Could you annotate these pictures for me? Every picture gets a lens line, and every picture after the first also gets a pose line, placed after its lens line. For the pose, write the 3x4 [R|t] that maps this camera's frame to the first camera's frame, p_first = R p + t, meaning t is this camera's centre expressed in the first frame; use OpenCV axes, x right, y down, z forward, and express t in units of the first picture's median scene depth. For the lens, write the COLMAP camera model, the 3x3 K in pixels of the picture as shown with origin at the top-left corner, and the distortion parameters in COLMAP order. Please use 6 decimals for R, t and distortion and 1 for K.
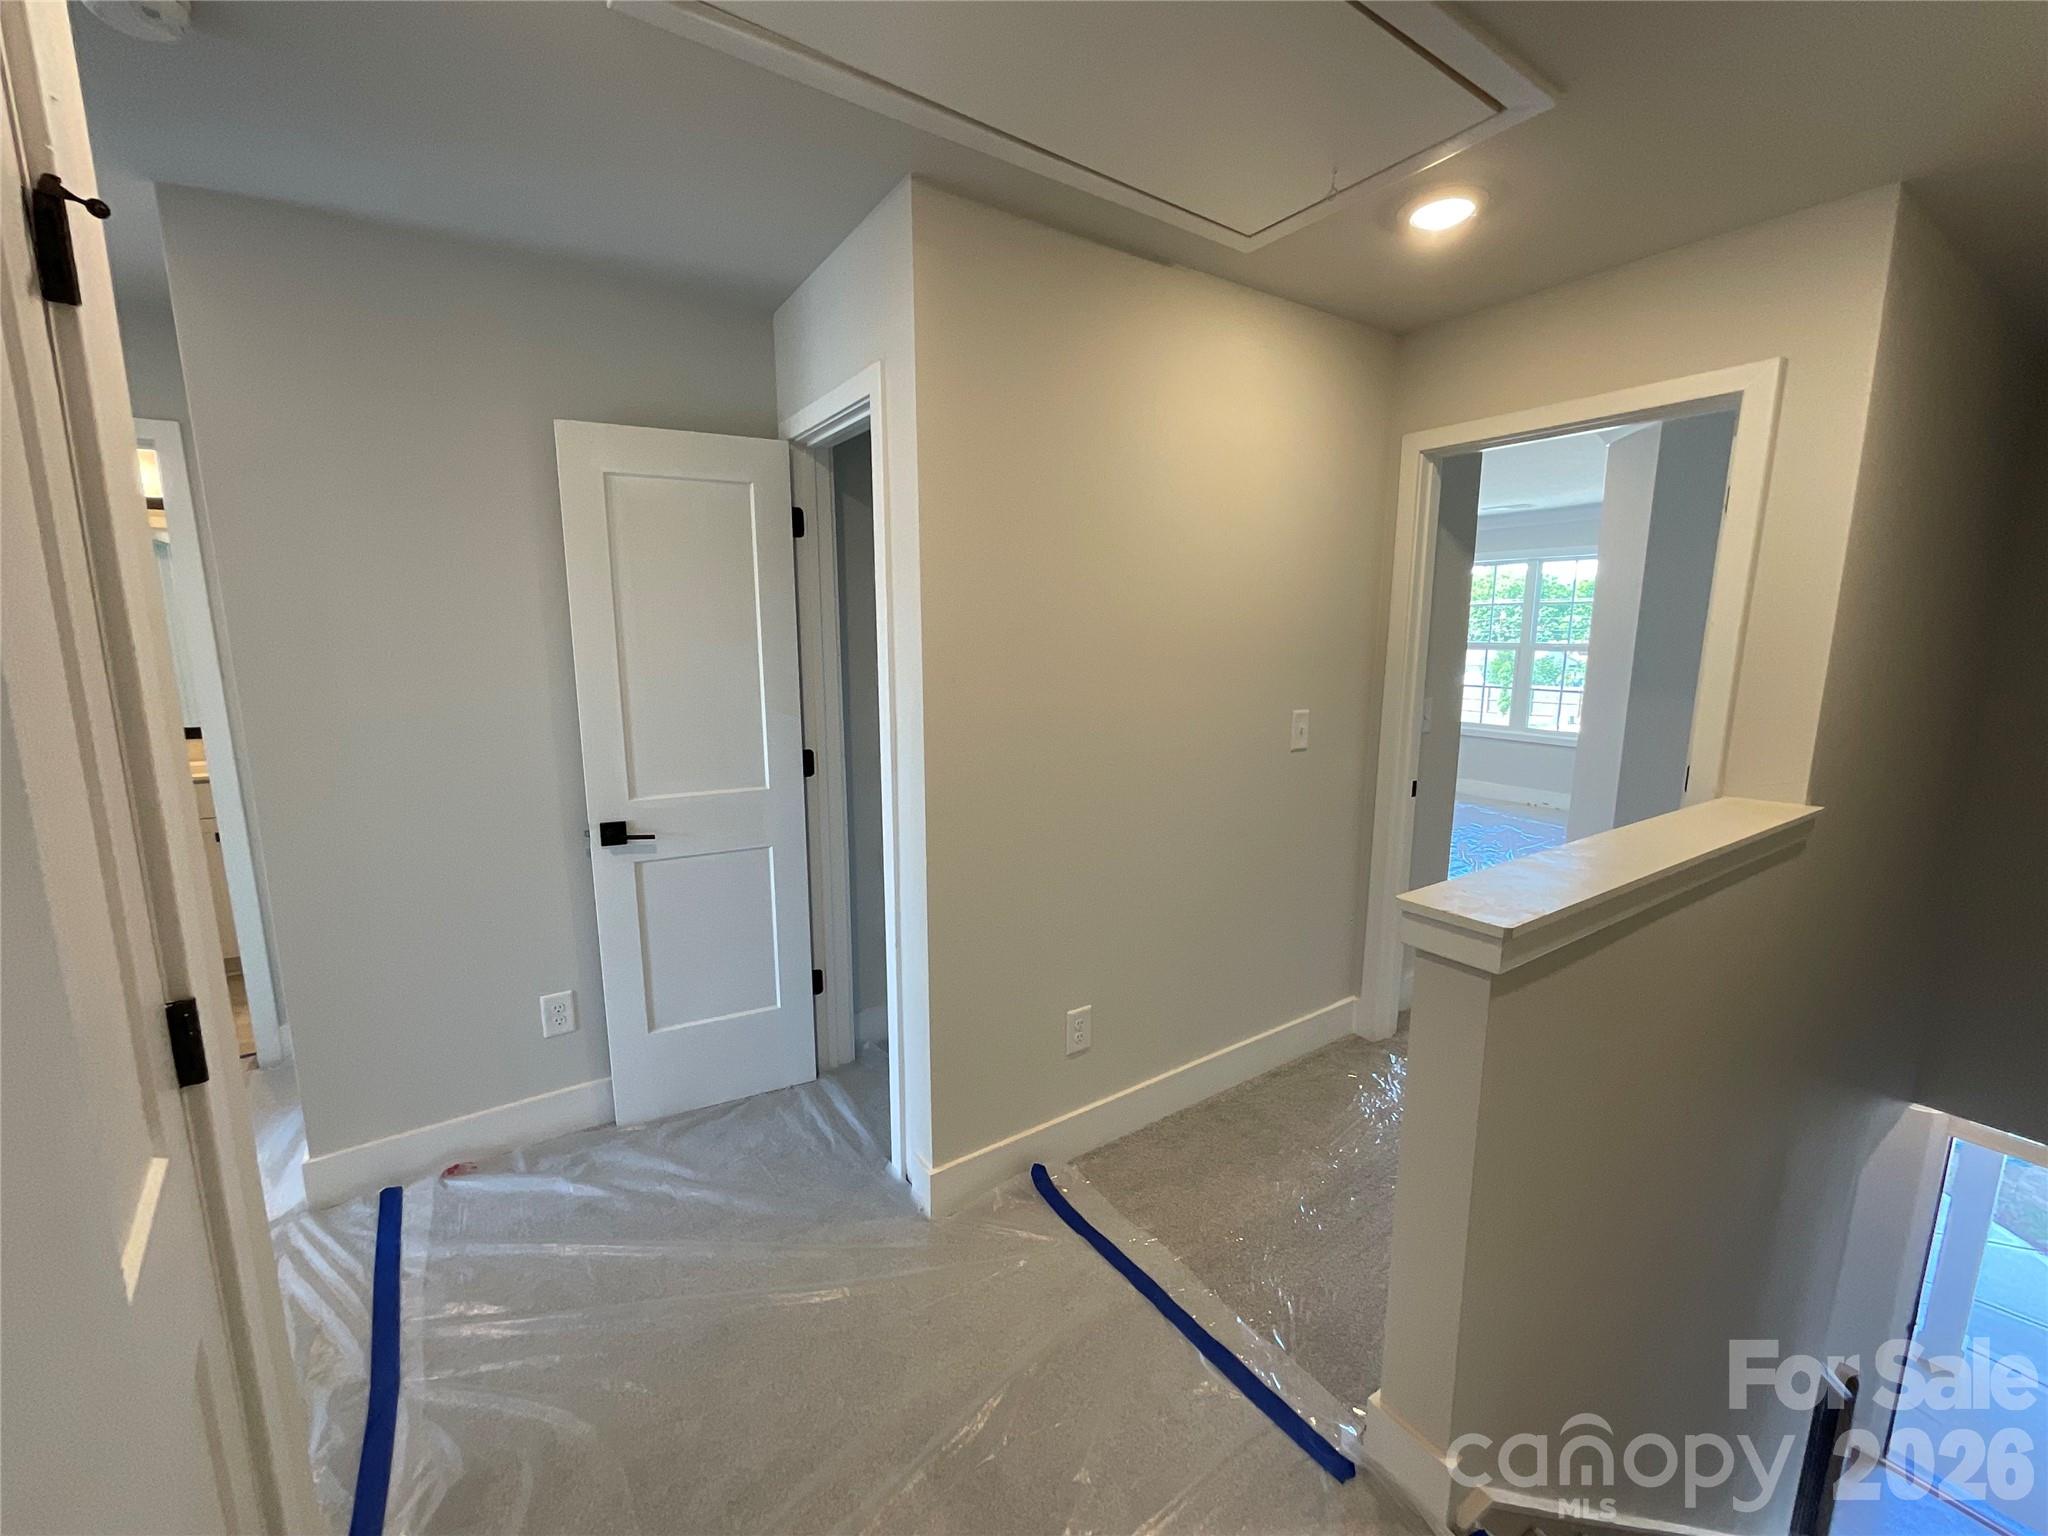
lens RADIAL K [[827.1, 0, 1022.4], [0, 827.1, 772.2], [0, 0, 1]] dist [0.001828, 0.000915]
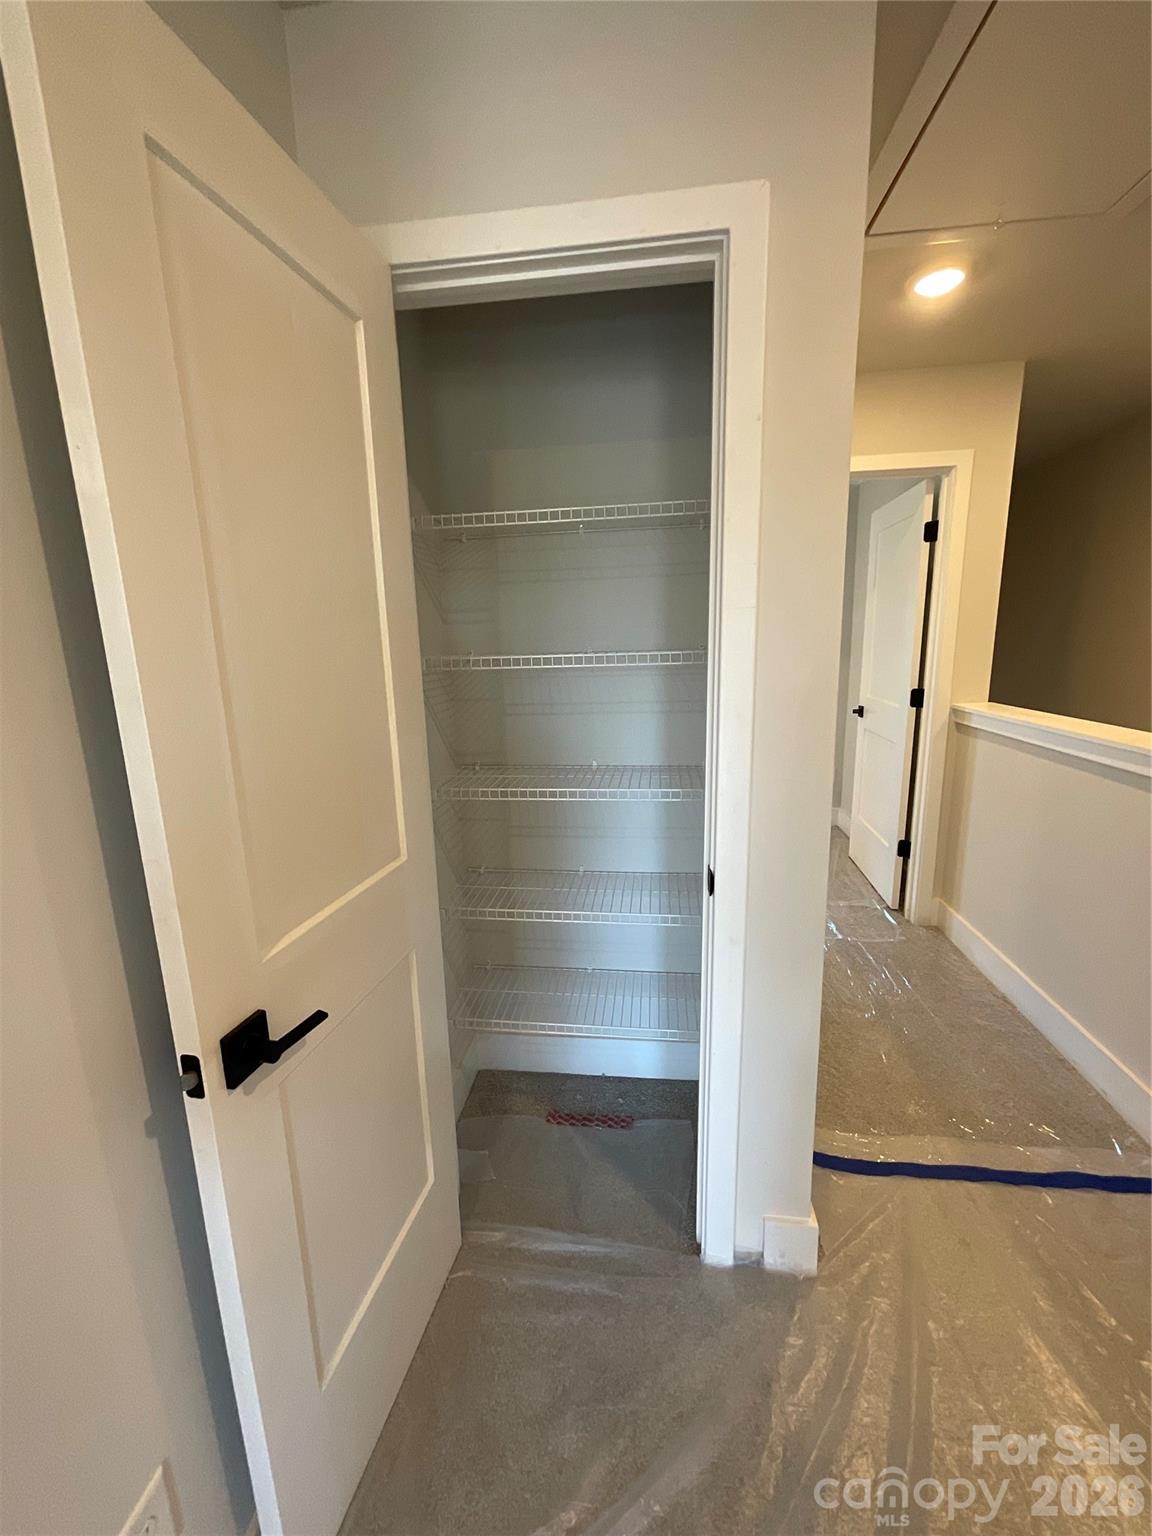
lens RADIAL K [[620.3, 0, 575.1], [0, 620.3, 768.1], [0, 0, 1]] dist [0.001828, 0.000915]
pose [[0.654483, -0.169496, 0.736833, -0.602894], [0.148450, 0.984387, 0.094582, -0.077573], [-0.741360, 0.047481, 0.669426, 0.653561]]
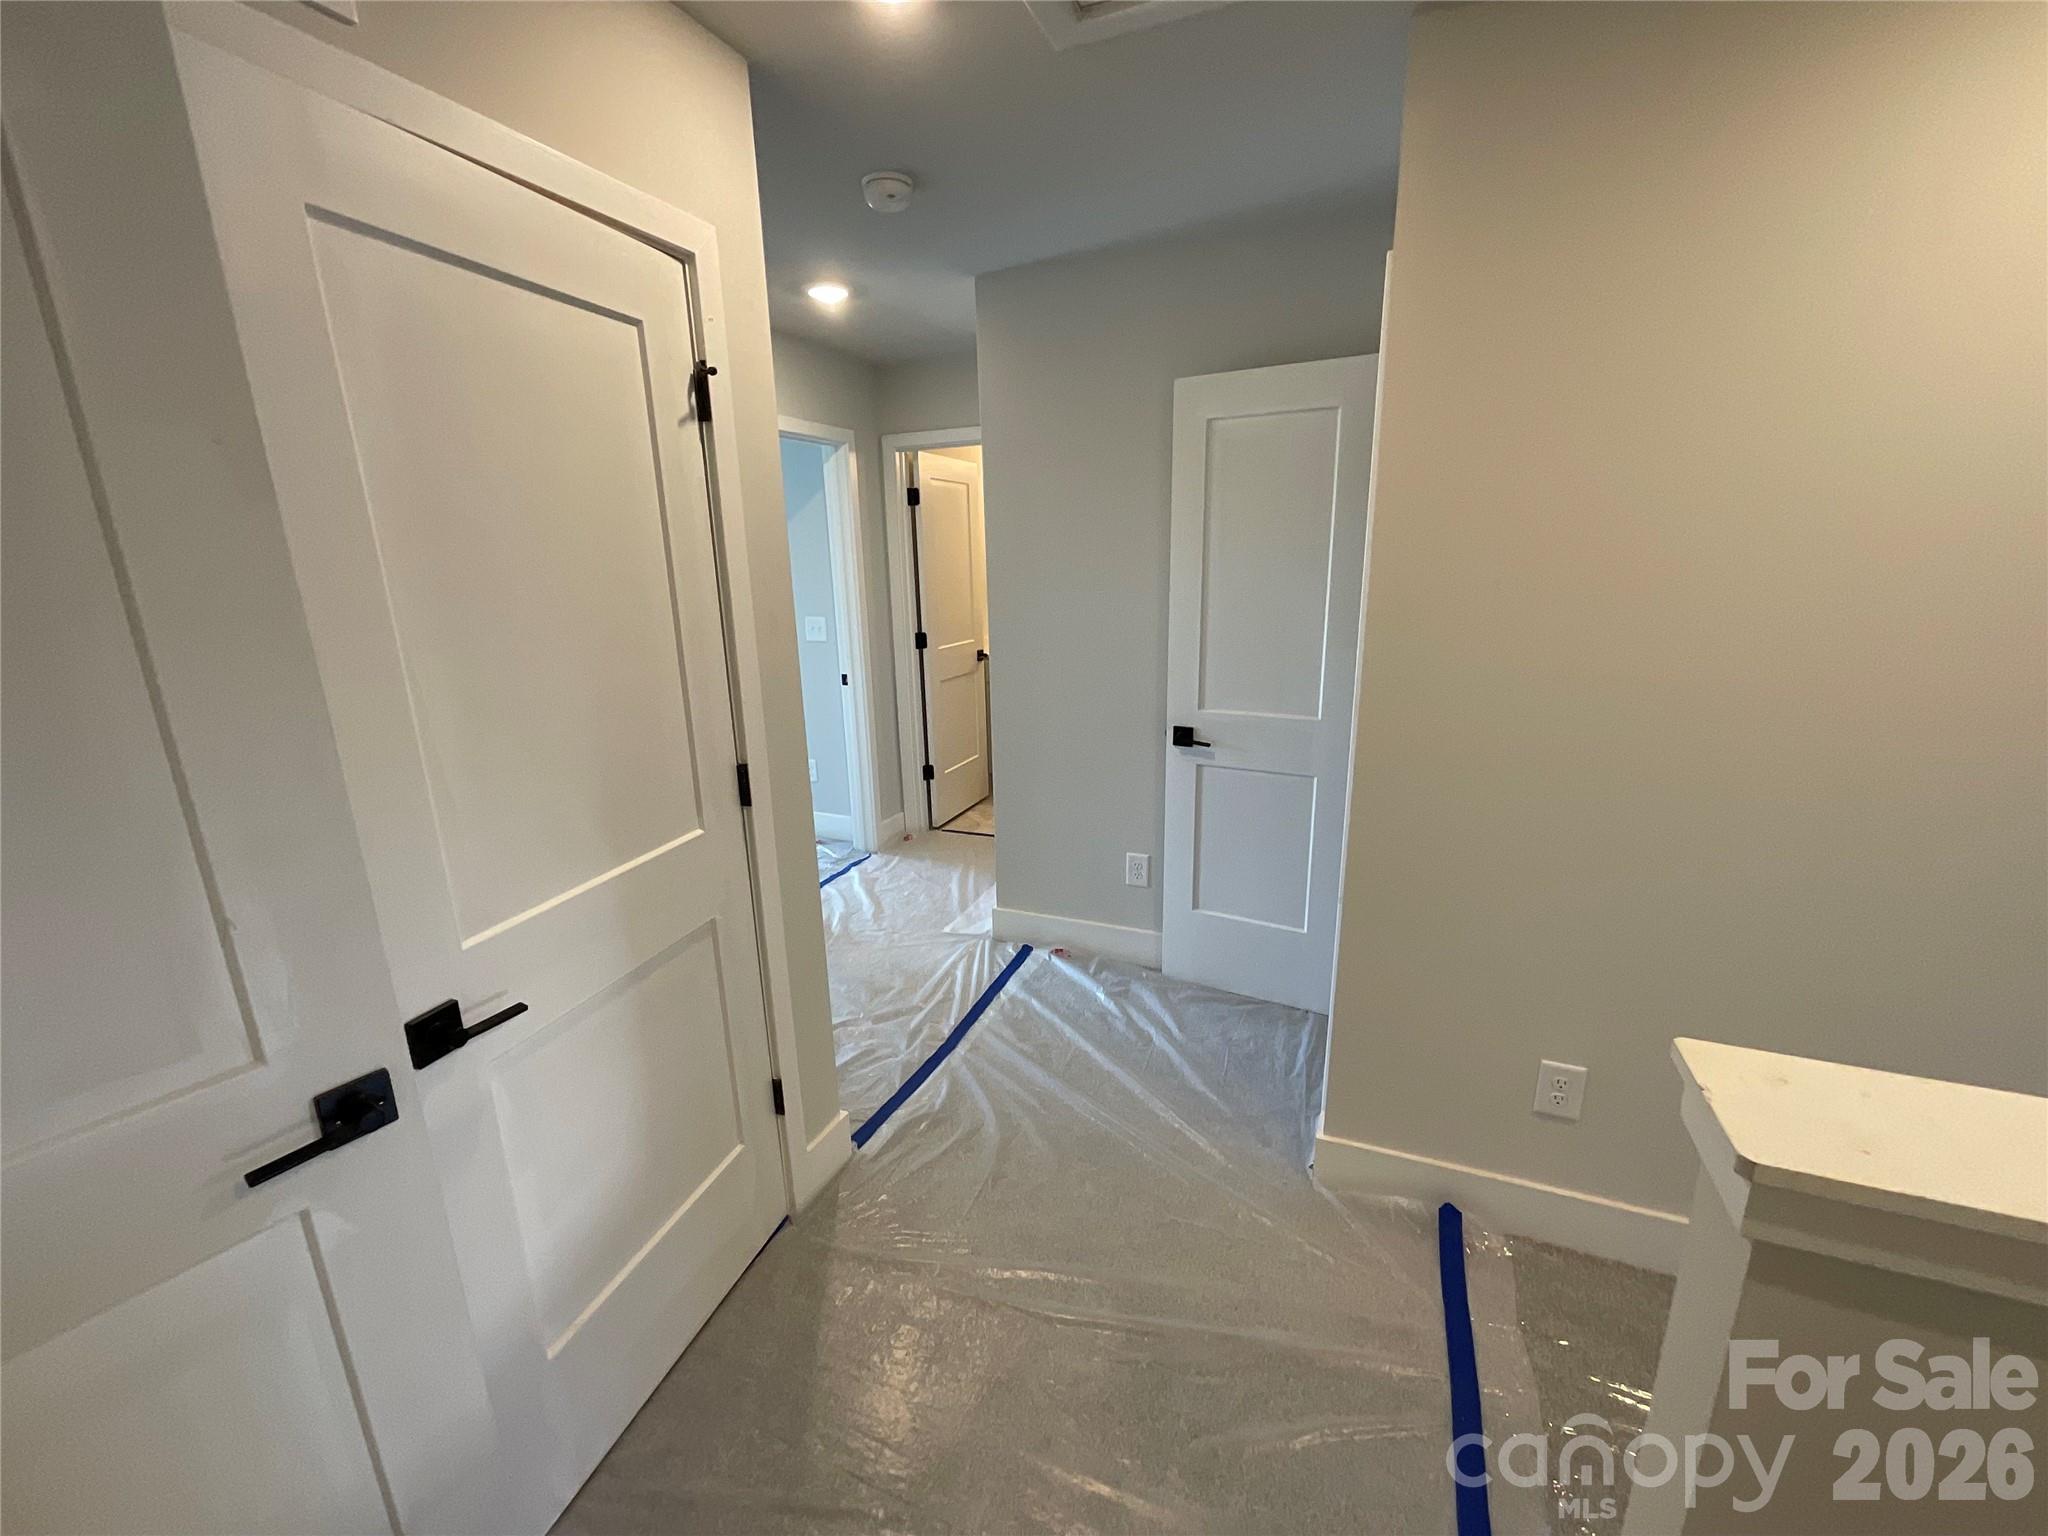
lens RADIAL K [[827.1, 0, 1022.4], [0, 827.1, 772.2], [0, 0, 1]] dist [0.001828, 0.000915]
pose [[0.546692, 0.204769, -0.811910, 0.352053], [-0.120934, 0.978780, 0.165425, -0.043613], [0.828555, 0.007750, 0.559854, 0.151589]]
